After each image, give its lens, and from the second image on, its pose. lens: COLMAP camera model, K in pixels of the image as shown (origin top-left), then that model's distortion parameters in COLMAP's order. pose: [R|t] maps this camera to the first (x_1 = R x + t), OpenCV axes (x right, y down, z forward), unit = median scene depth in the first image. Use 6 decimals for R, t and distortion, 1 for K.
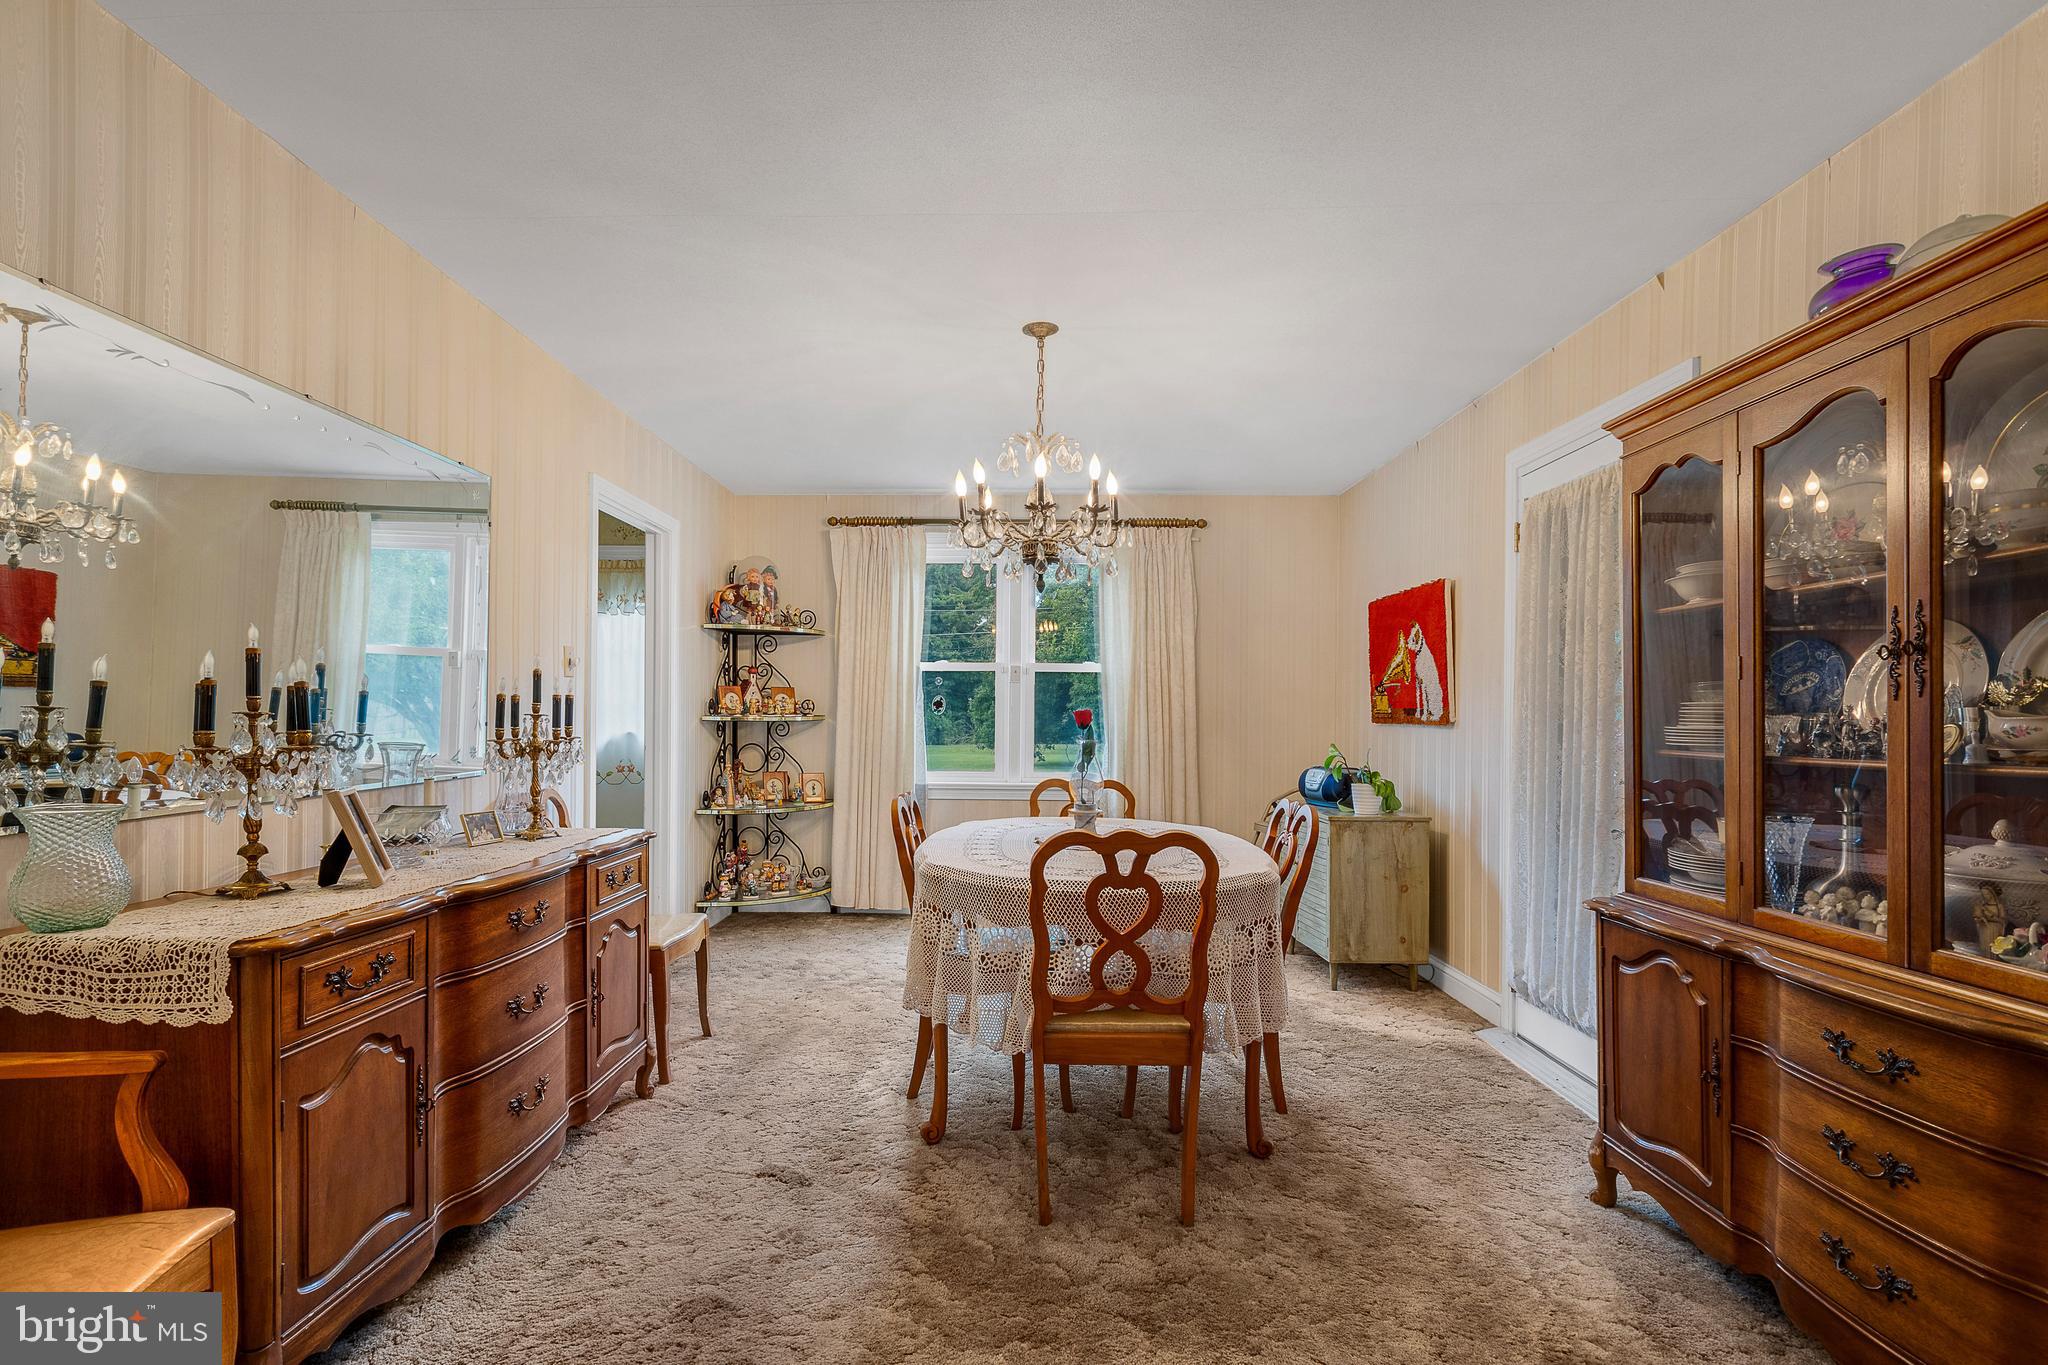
lens RADIAL K [[970.5, 0, 1022.3], [0, 970.5, 724.4], [0, 0, 1]] dist [0.000013, -0.000330]
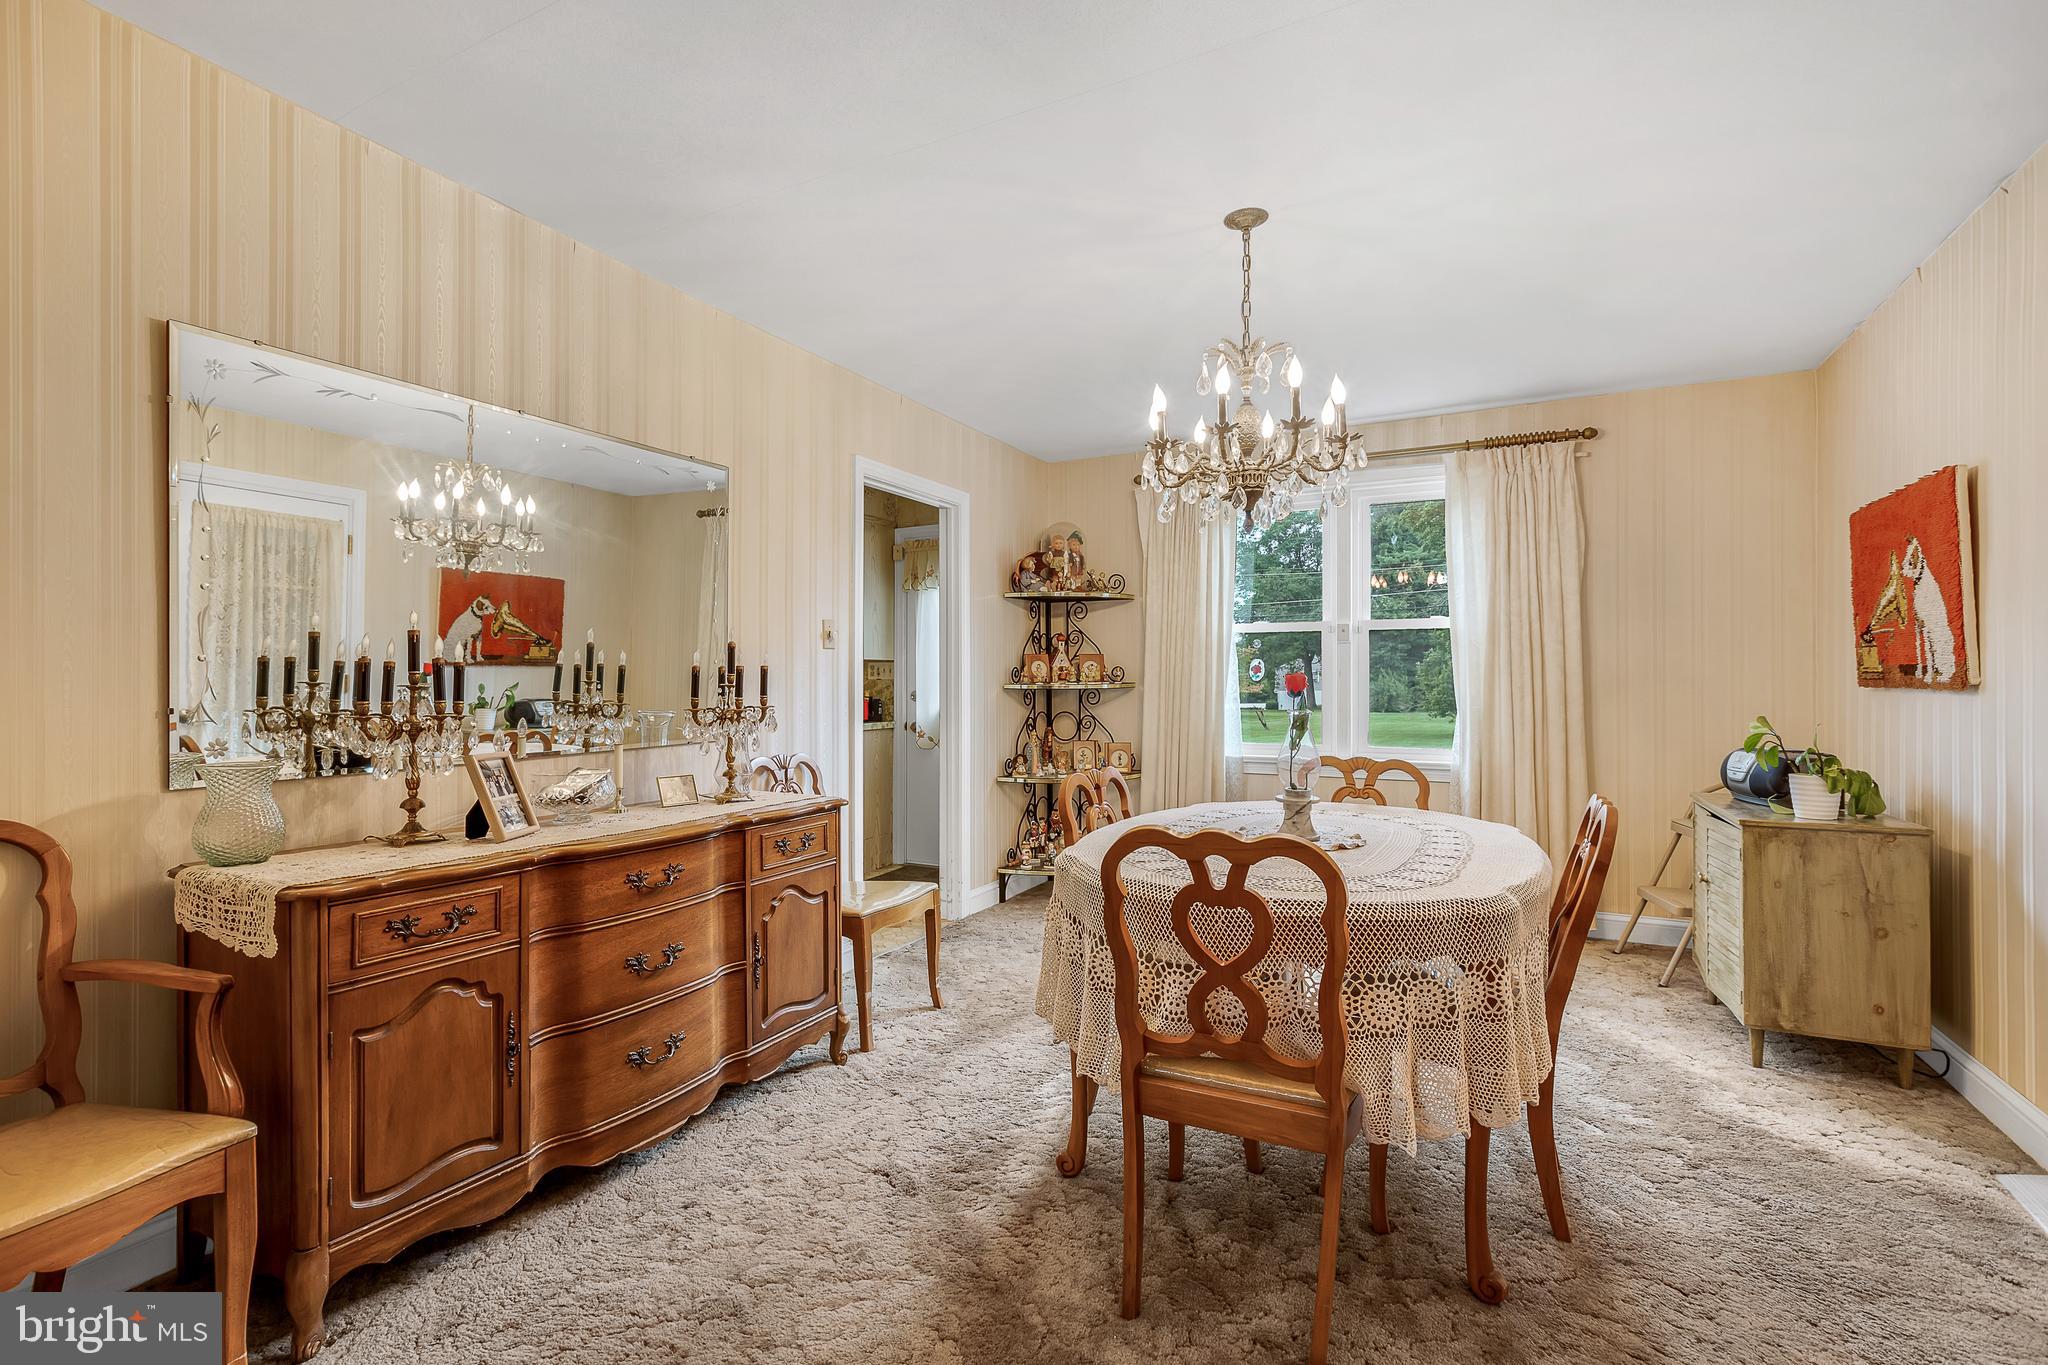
lens RADIAL K [[959.7, 0, 1024.0], [0, 959.7, 682.5], [0, 0, 1]] dist [0.000489, -0.000046]
pose [[0.890613, -0.009155, -0.454669, 0.243301], [0.004998, 0.999934, -0.010344, -0.000255], [0.454734, 0.006940, 0.890600, 0.197487]]
